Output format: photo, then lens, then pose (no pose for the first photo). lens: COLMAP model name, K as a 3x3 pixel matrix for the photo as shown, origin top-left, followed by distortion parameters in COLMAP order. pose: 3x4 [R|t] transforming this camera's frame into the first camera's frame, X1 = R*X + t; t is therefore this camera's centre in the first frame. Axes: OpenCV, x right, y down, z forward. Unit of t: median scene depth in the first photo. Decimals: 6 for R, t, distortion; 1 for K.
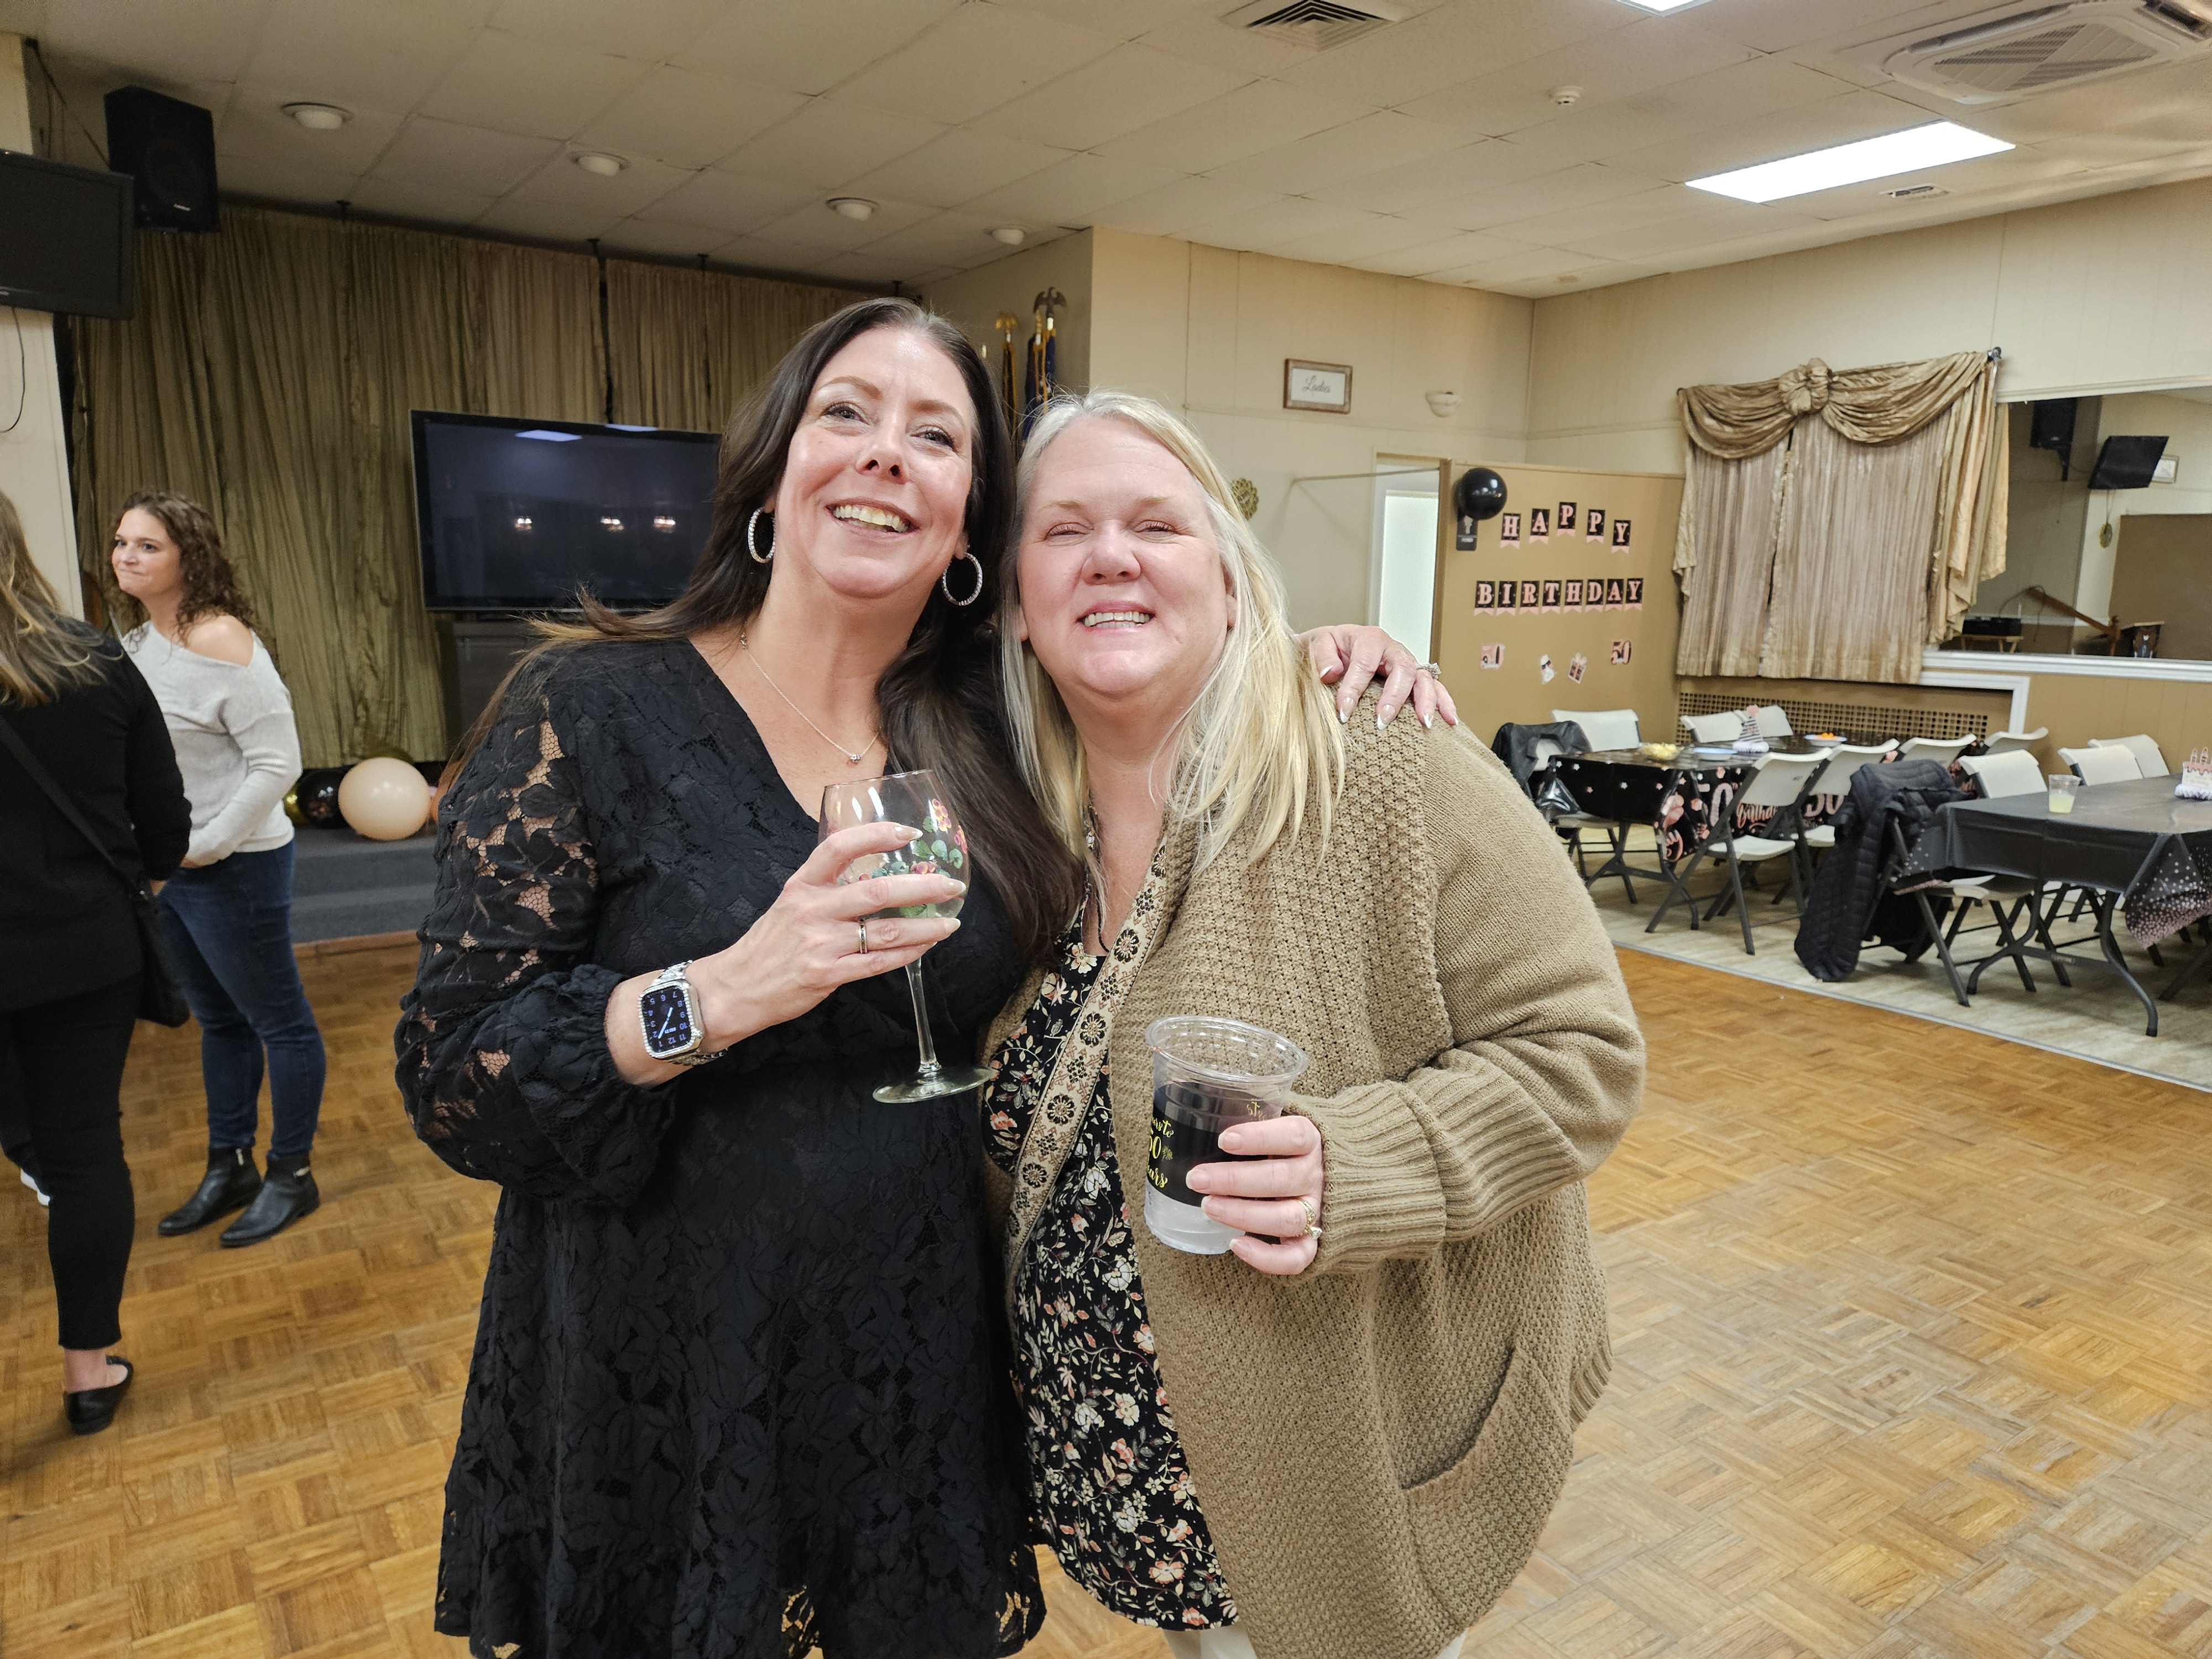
lens RADIAL K [[1510.0, 0, 1106.0], [0, 1510.0, 829.5], [0, 0, 1]] dist [0.082669, -0.076551]
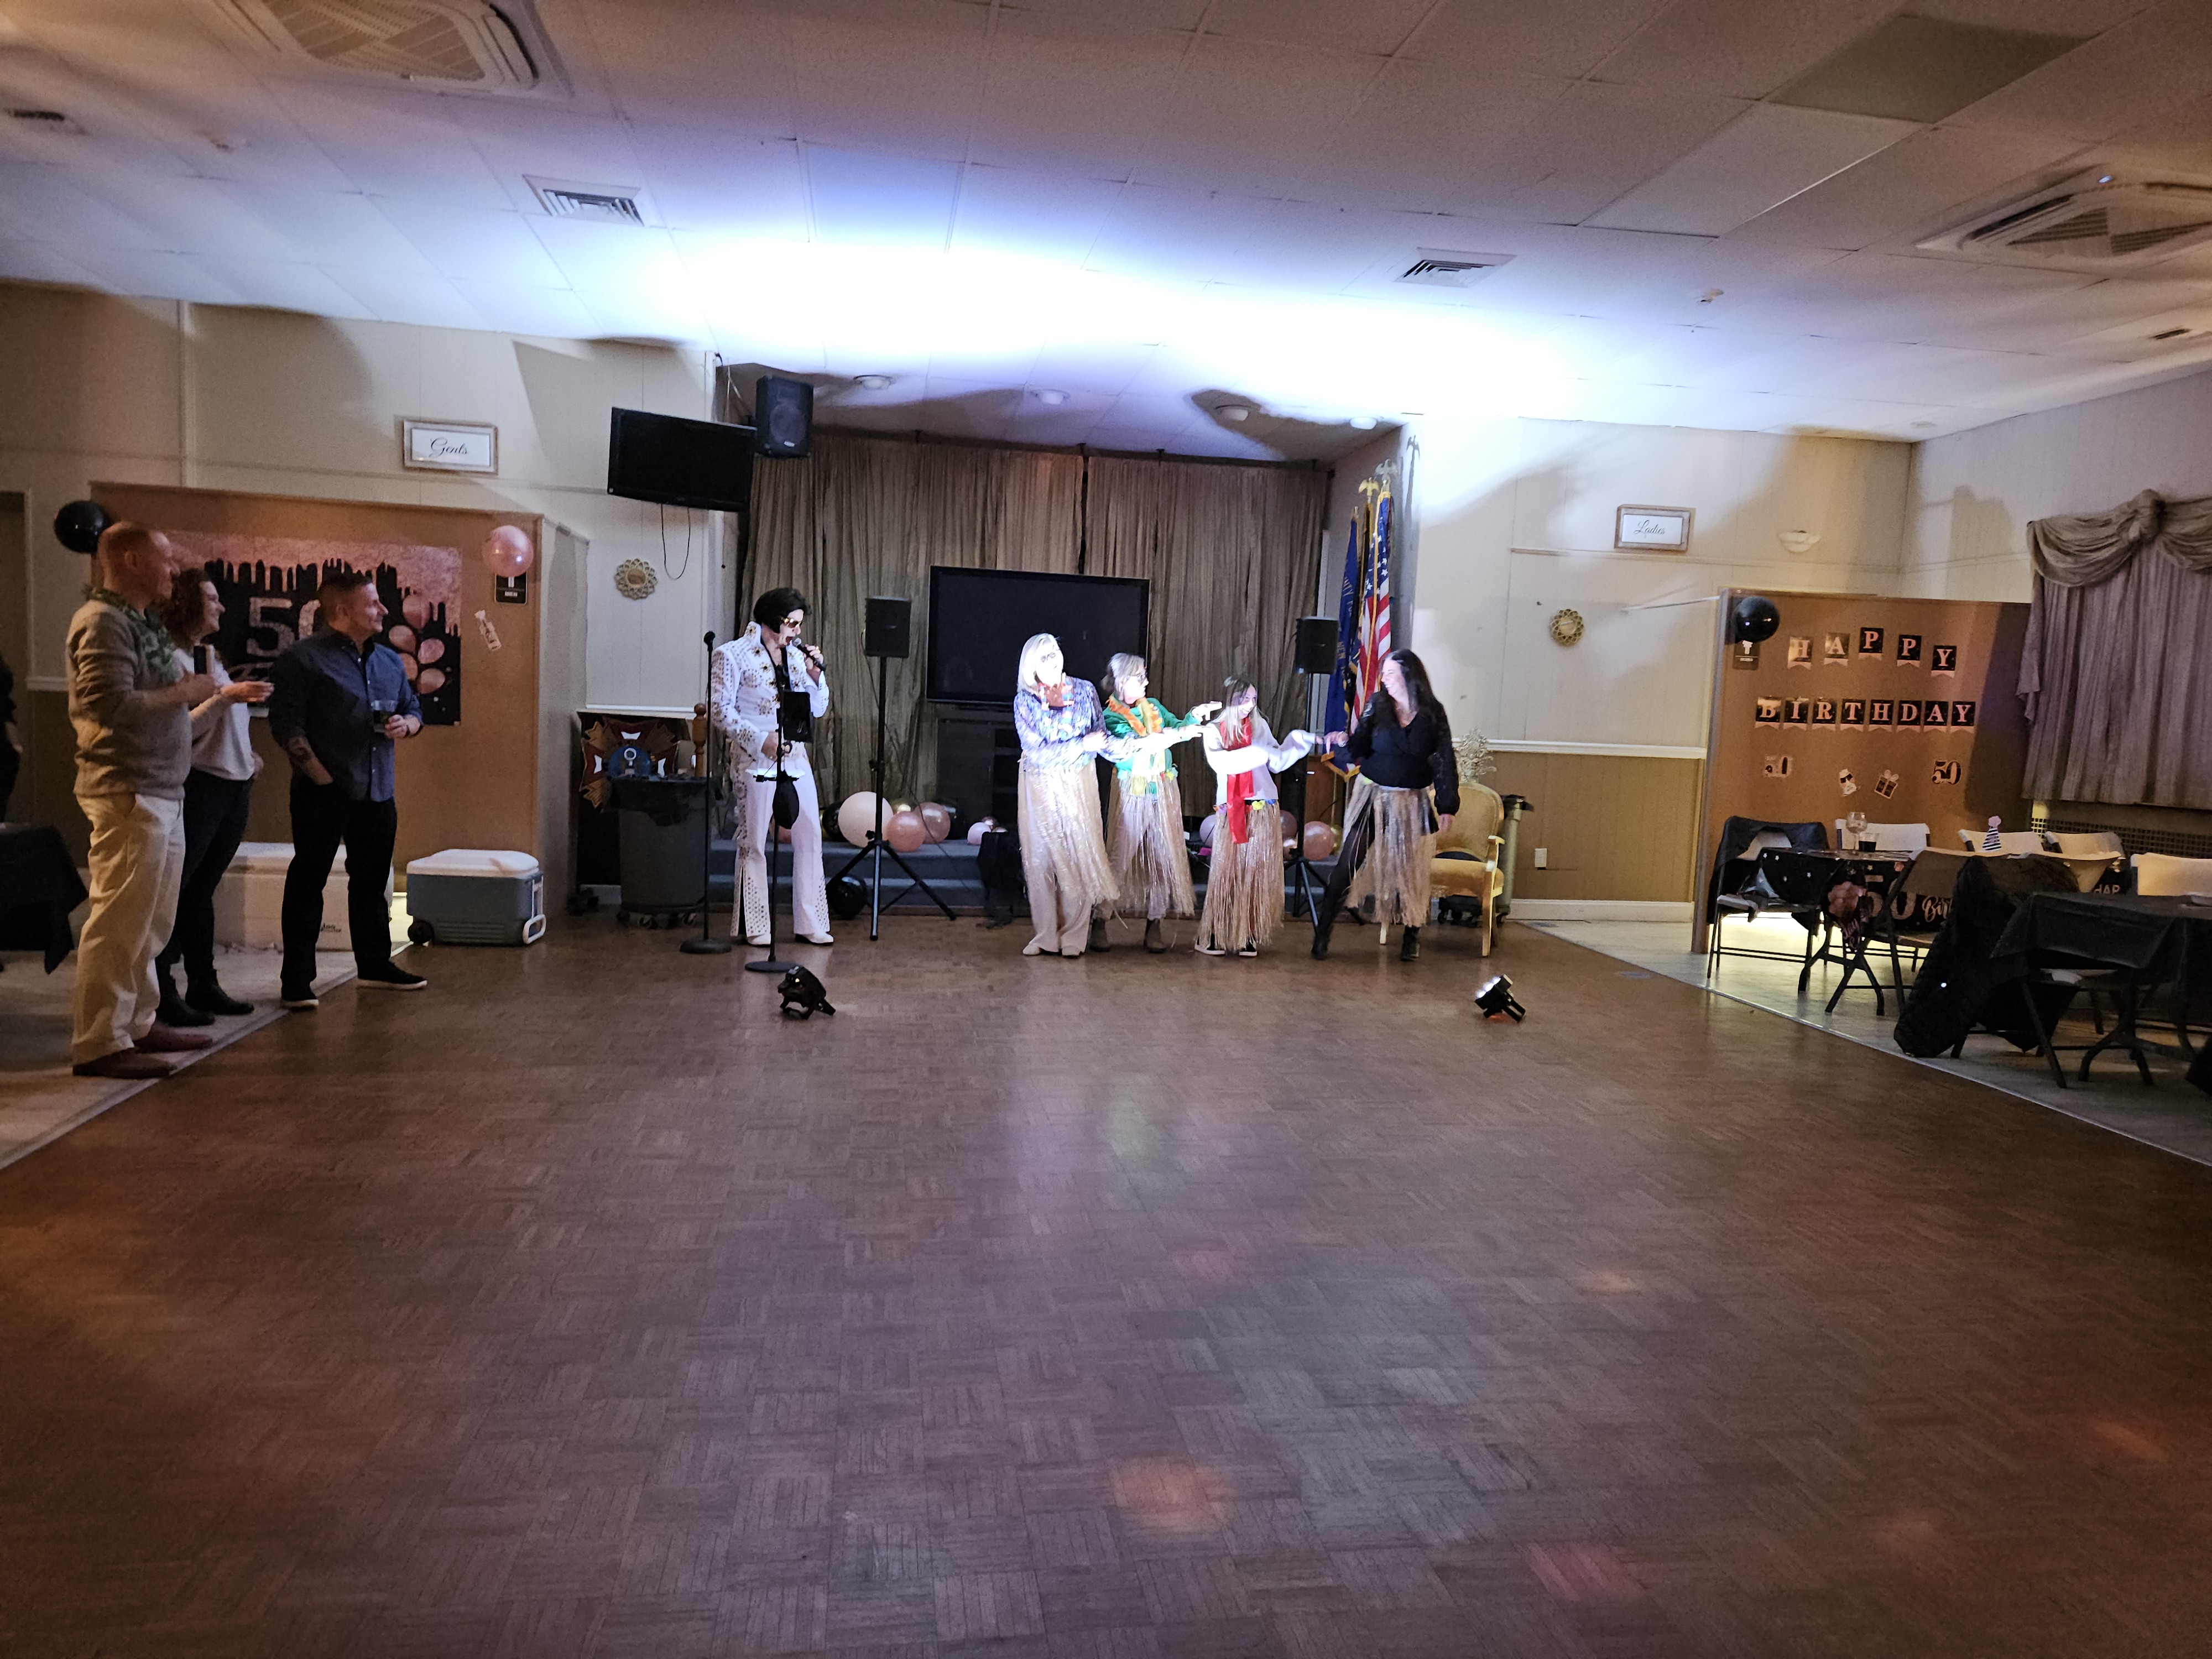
lens RADIAL K [[1509.3, 0, 1104.5], [0, 1509.3, 819.9], [0, 0, 1]] dist [0.083376, -0.077328]
pose [[0.899098, 0.056284, -0.434115, 0.292245], [-0.101065, 0.991597, -0.080752, 0.059343], [0.425922, 0.116477, 0.897231, -0.176168]]
